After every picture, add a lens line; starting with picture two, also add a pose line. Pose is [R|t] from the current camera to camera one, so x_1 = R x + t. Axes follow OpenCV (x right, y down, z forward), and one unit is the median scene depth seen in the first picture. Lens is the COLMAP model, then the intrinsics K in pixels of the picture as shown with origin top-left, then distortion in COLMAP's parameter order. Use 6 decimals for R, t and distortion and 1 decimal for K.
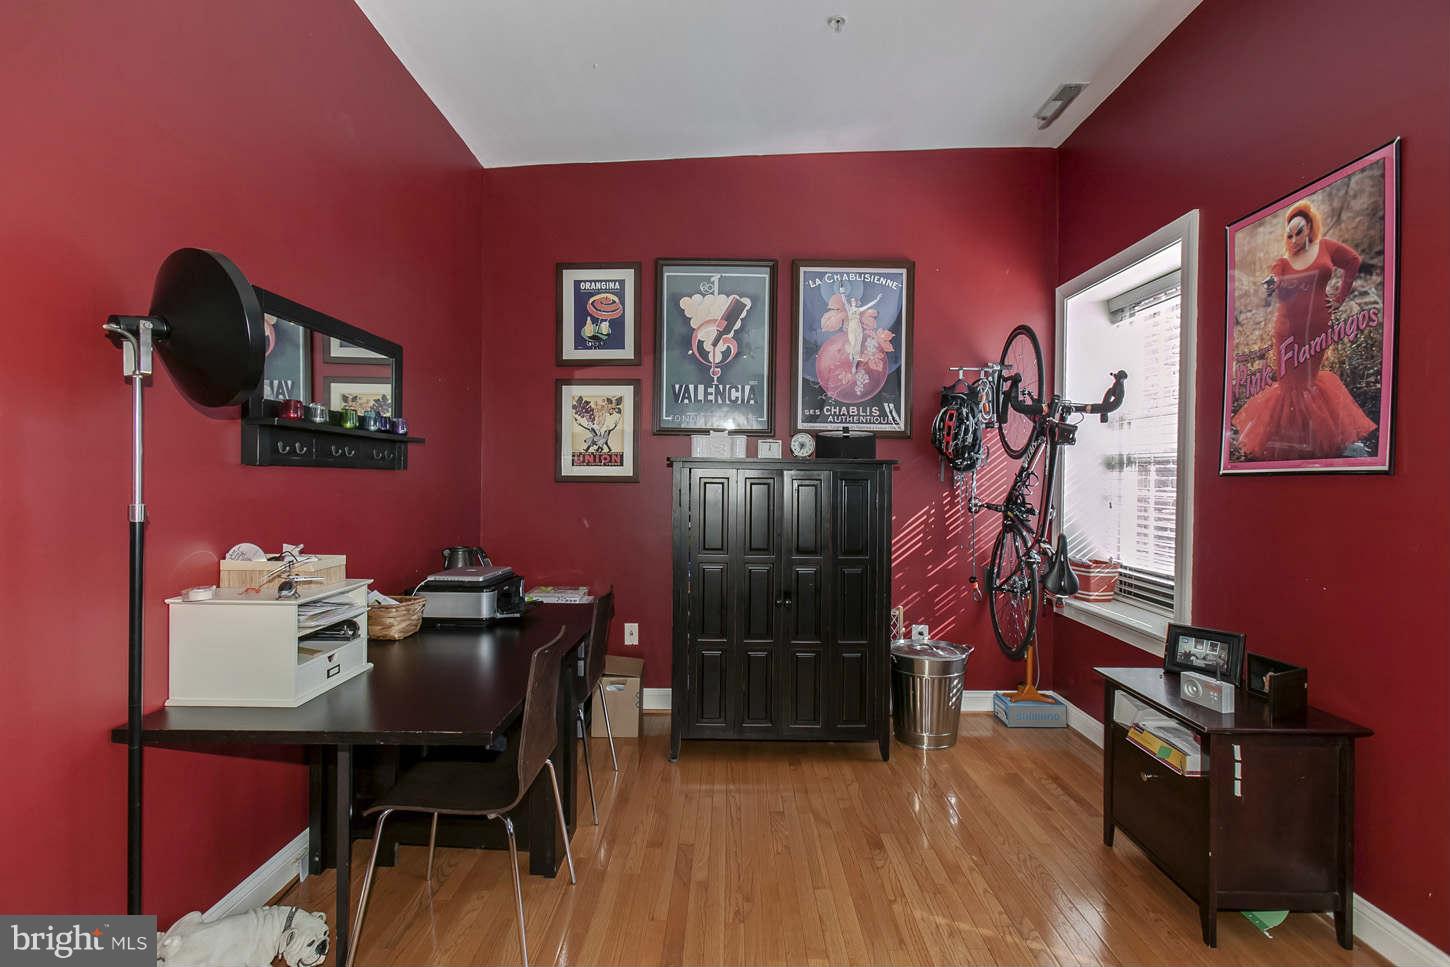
lens RADIAL K [[645.6, 0, 725.0], [0, 645.6, 483.5], [0, 0, 1]] dist [-0.010899, 0.007492]
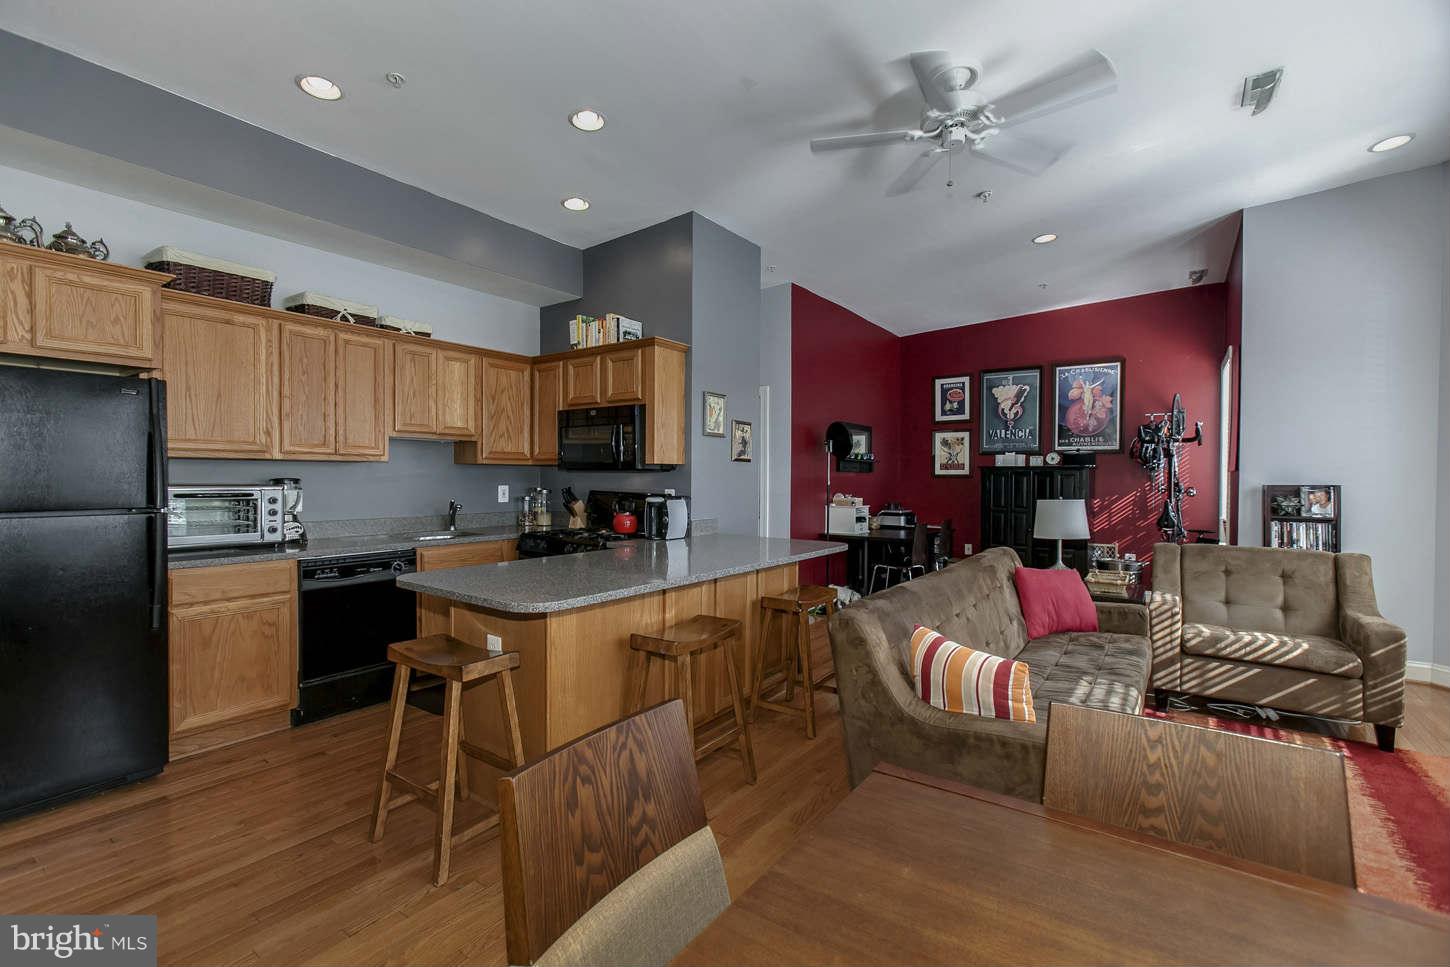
lens RADIAL K [[645.6, 0, 725.0], [0, 645.6, 483.5], [0, 0, 1]] dist [-0.010899, 0.007492]
pose [[0.818344, -0.000812, -0.574728, 0.418583], [0.000115, 0.999999, -0.001250, 0.020576], [0.574728, 0.000957, 0.818344, -1.191826]]
